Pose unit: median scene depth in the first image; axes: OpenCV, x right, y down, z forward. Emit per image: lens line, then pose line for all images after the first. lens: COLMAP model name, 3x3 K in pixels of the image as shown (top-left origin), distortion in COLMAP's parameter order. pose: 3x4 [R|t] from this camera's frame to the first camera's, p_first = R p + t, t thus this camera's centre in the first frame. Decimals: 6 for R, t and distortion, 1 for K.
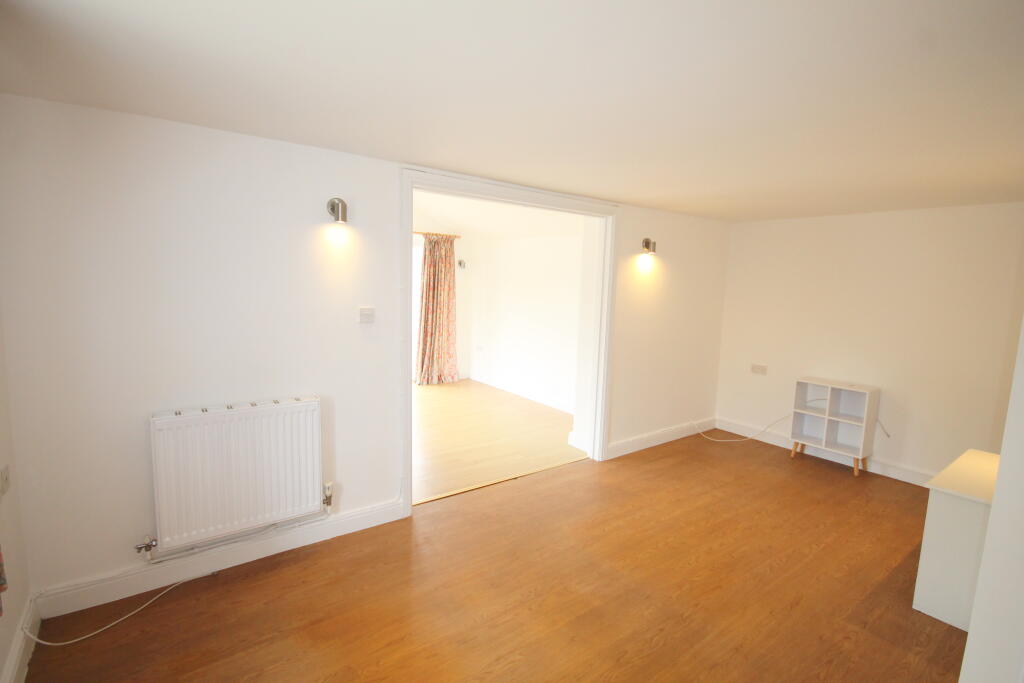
lens RADIAL K [[478.7, 0, 516.3], [0, 478.7, 340.6], [0, 0, 1]] dist [-0.001351, -0.000138]
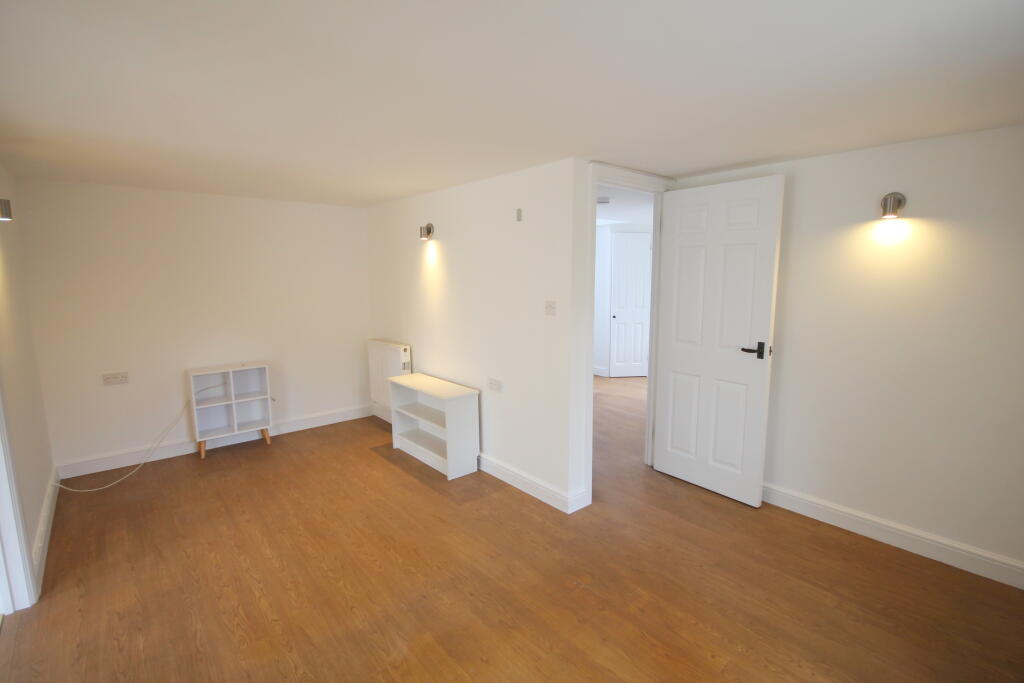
lens RADIAL K [[478.7, 0, 518.3], [0, 478.7, 342.2], [0, 0, 1]] dist [-0.001351, -0.000138]
pose [[-0.071992, -0.177169, 0.981544, -0.697490], [0.124964, 0.974741, 0.185107, -0.143268], [-0.989546, 0.135984, -0.048034, 0.912103]]
